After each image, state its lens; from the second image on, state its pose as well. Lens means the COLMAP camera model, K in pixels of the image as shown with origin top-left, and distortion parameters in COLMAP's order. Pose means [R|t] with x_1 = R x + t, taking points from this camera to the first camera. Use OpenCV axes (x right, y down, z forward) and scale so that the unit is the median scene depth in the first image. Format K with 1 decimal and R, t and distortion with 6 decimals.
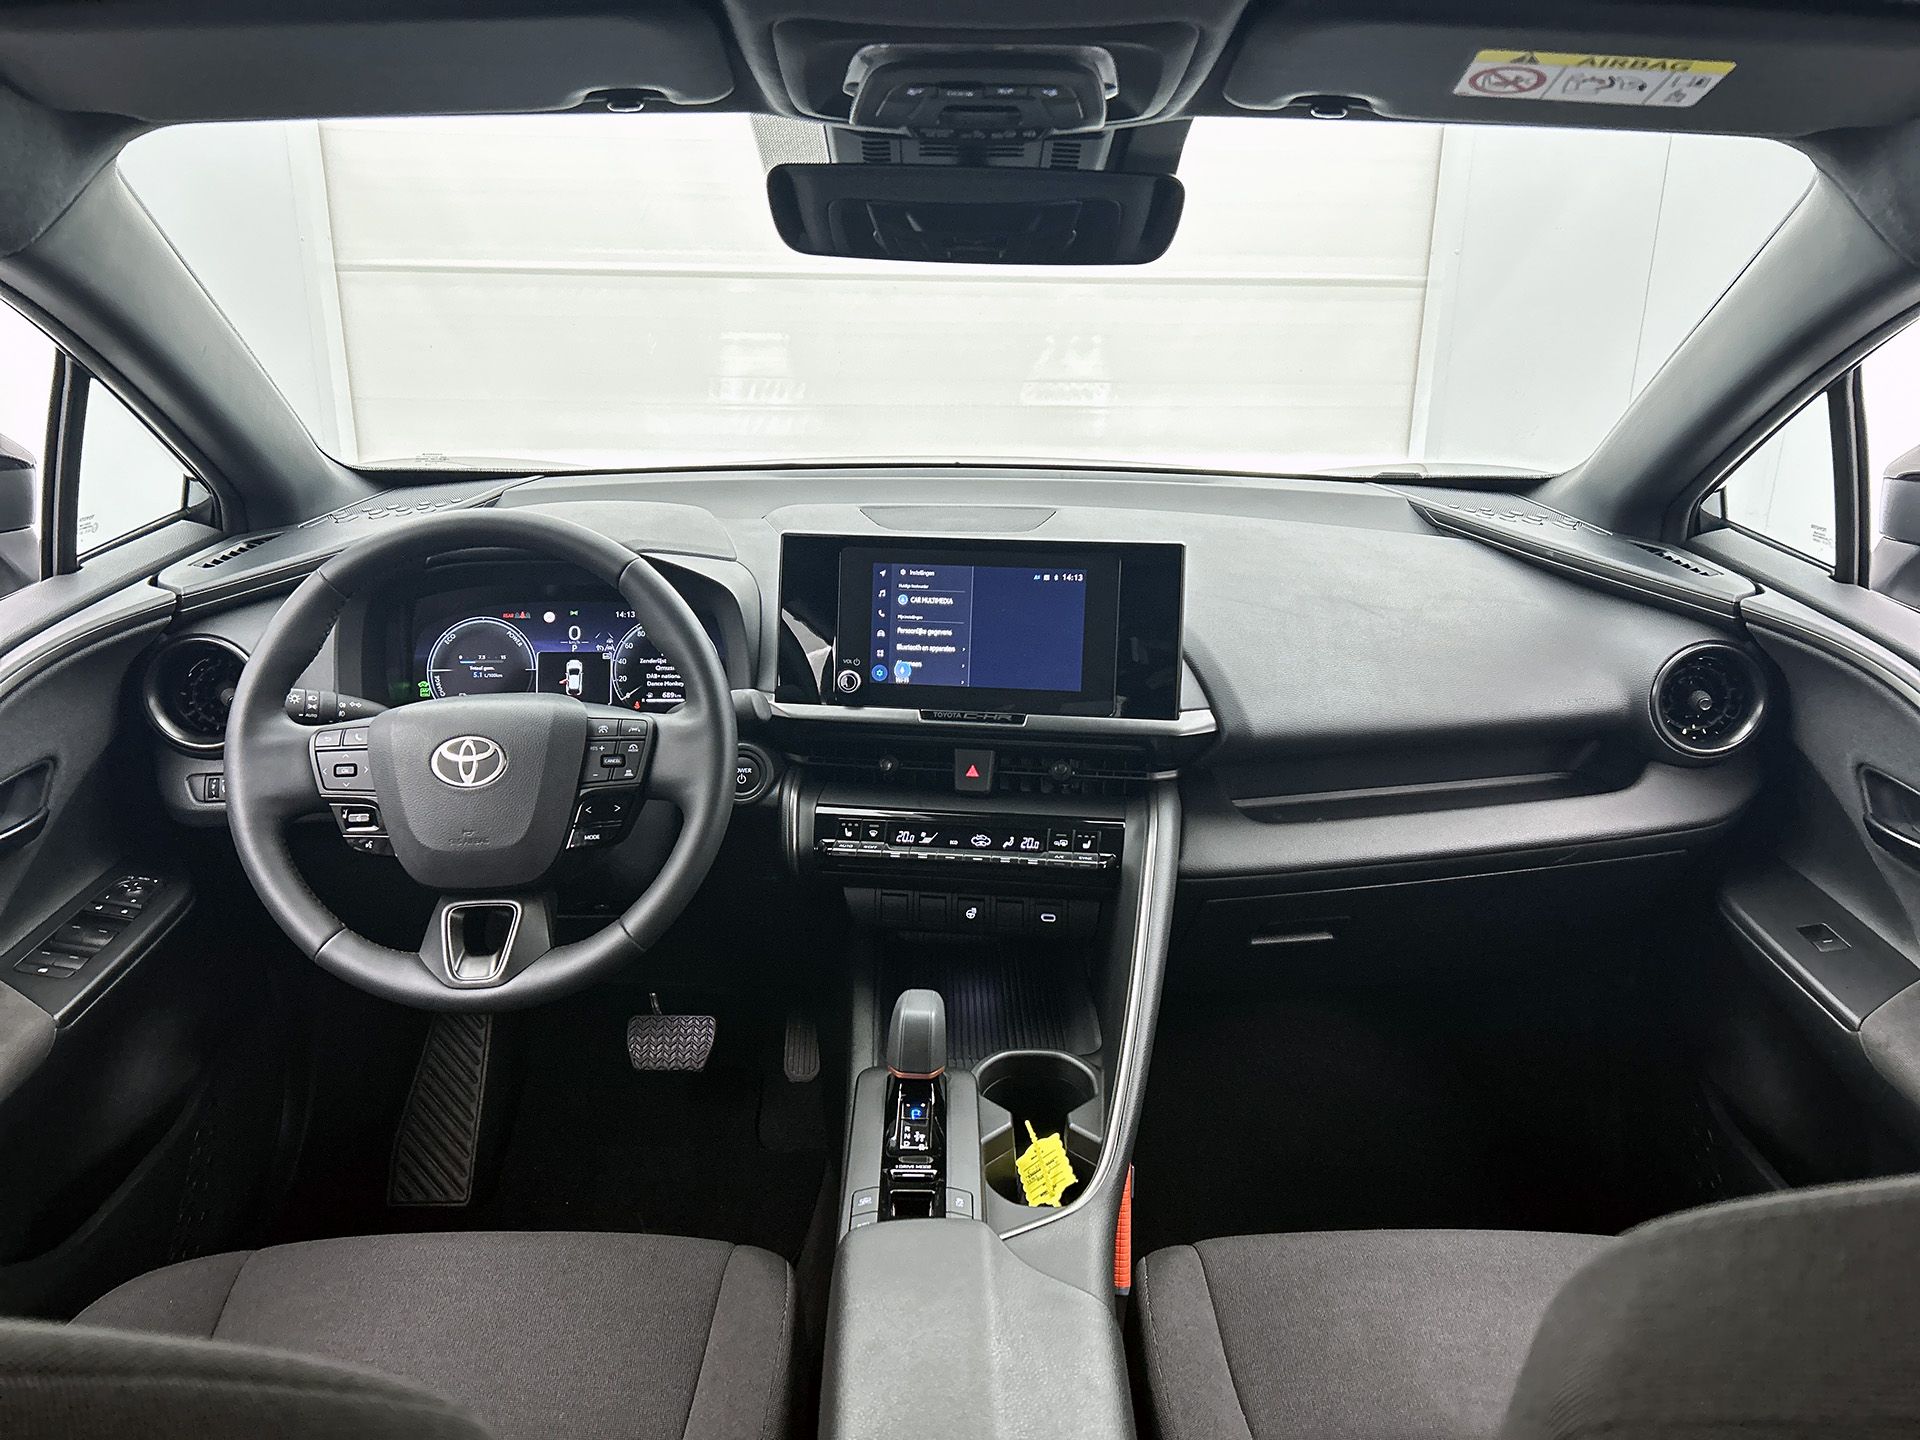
lens RADIAL K [[1446.1, 0, 974.4], [0, 1446.1, 738.8], [0, 0, 1]] dist [0.057523, -0.085807]
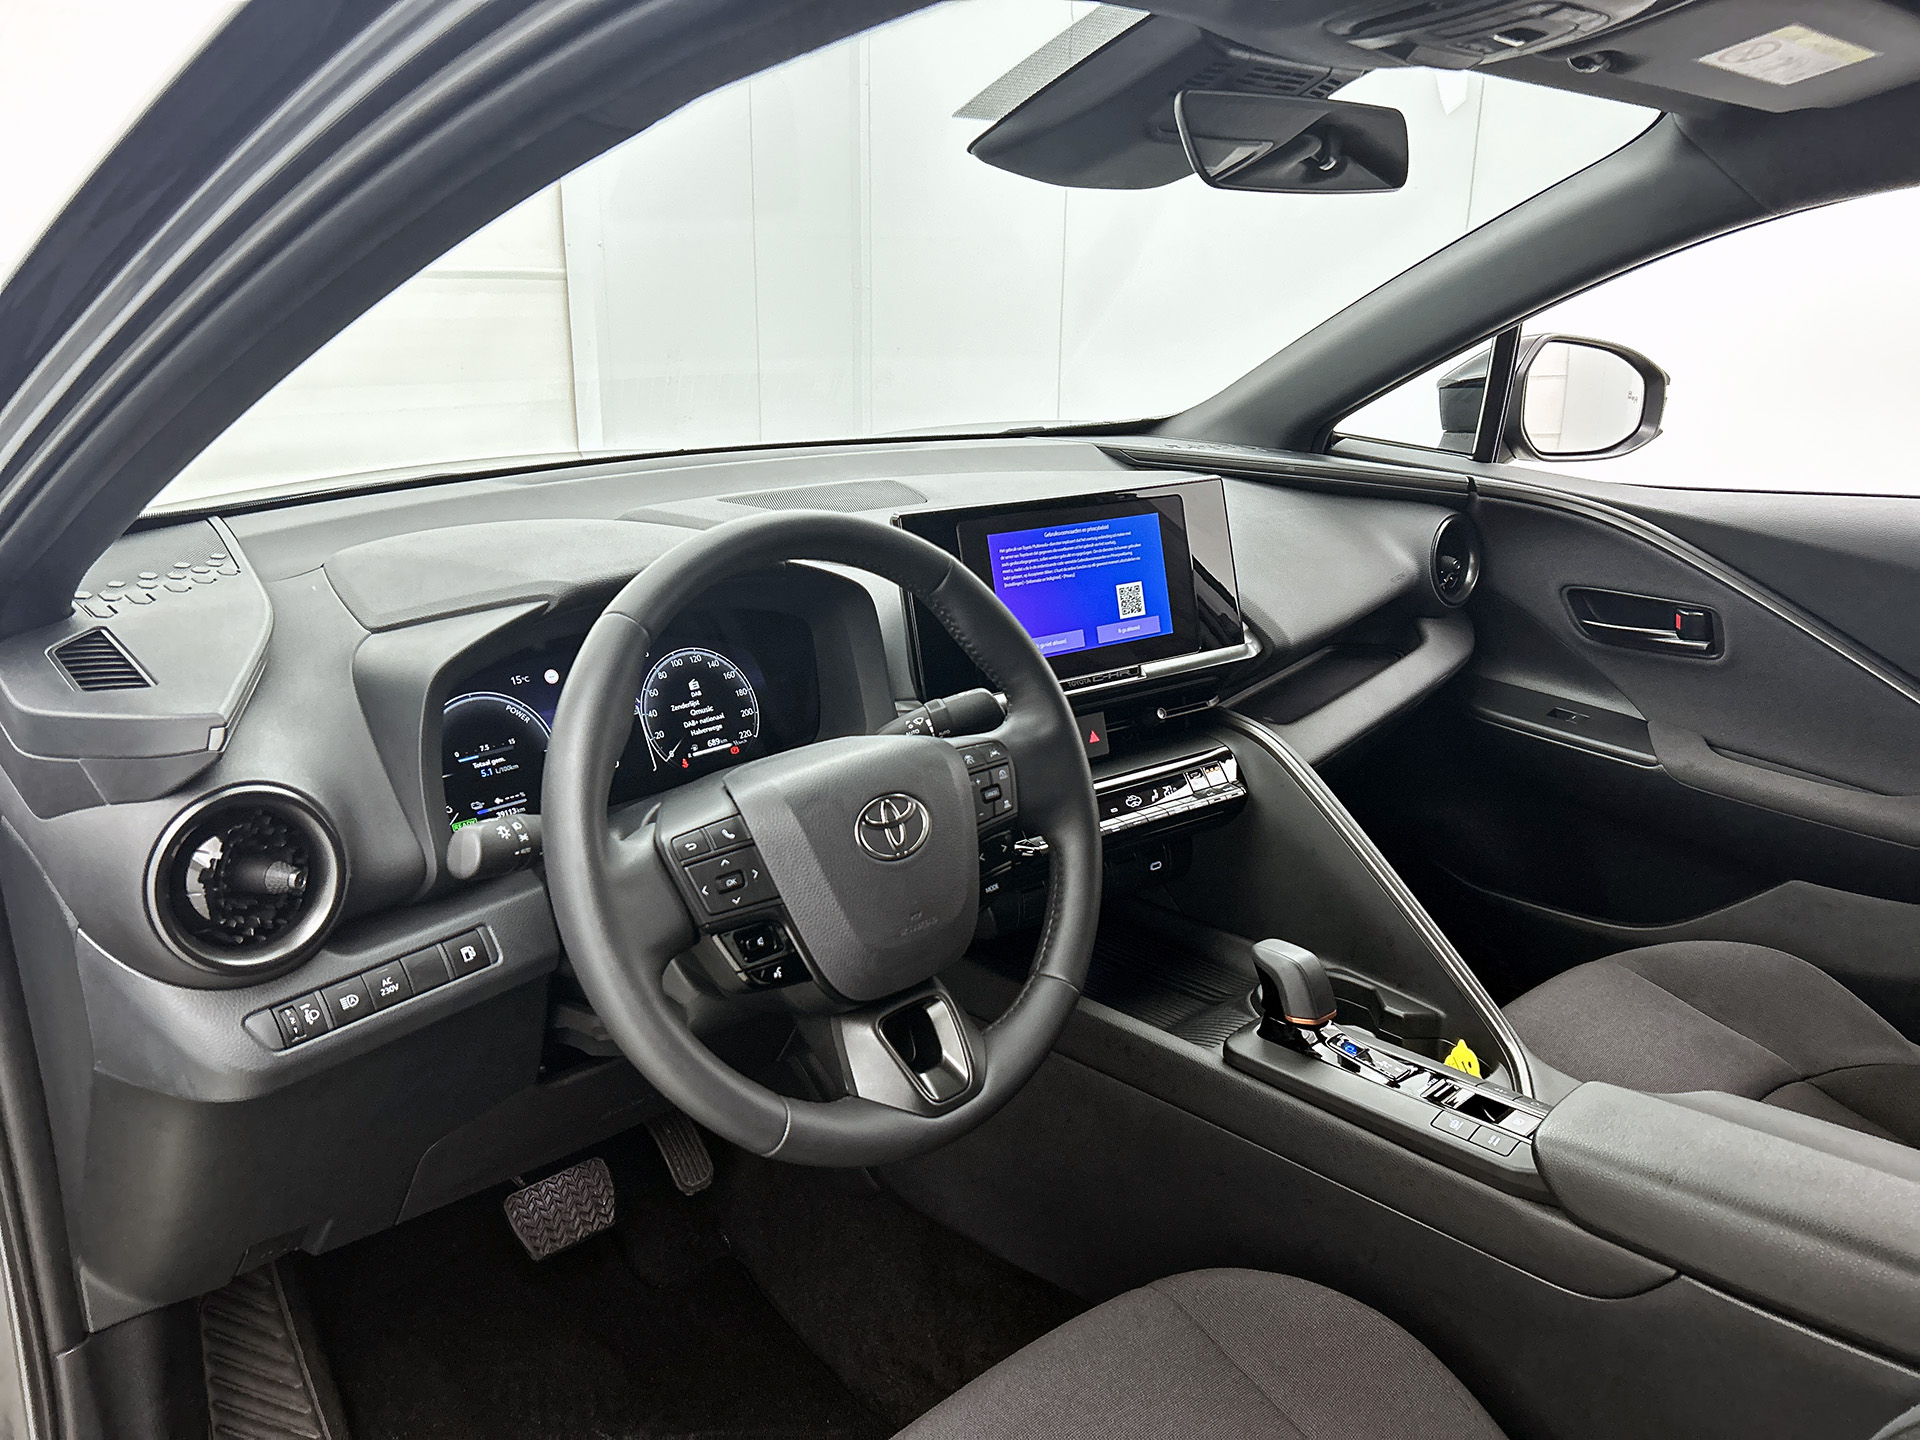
lens RADIAL K [[1446.1, 0, 971.4], [0, 1446.1, 735.8], [0, 0, 1]] dist [0.057523, -0.085807]
pose [[0.726815, -0.214996, 0.652317, -0.696652], [0.220535, 0.972506, 0.074806, -0.068938], [-0.650465, 0.089489, 0.754246, 0.328741]]
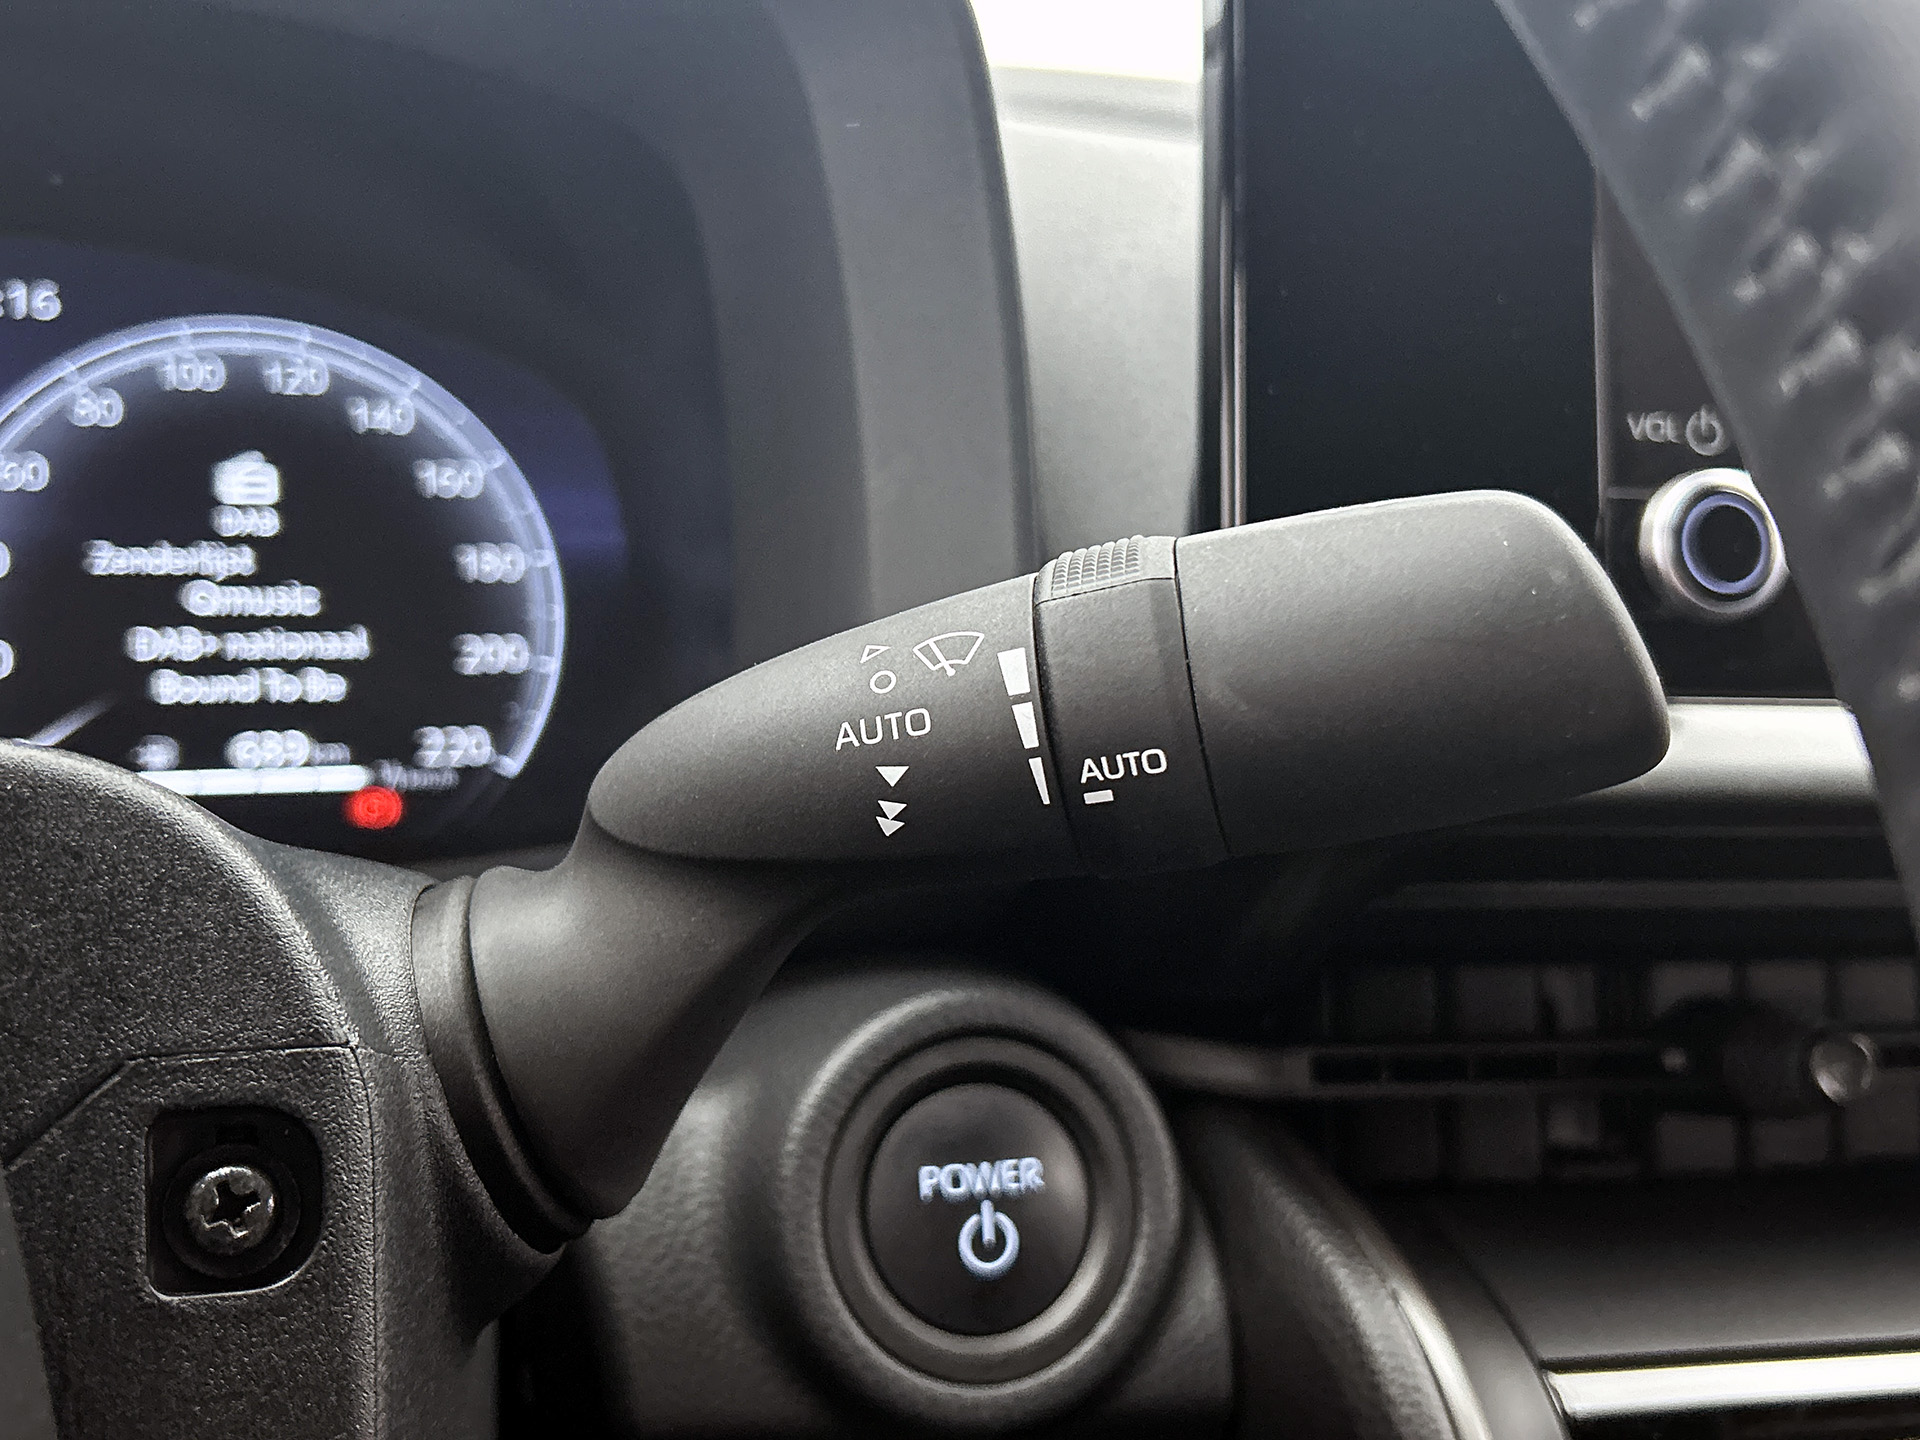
lens RADIAL K [[2037.0, 0, 926.3], [0, 2037.0, 757.9], [0, 0, 1]] dist [0.027837, 0.000000]
pose [[0.952187, -0.023787, 0.304590, -0.232995], [0.057897, 0.992948, -0.103451, 0.000868], [-0.299981, 0.116140, 0.946849, 0.819141]]
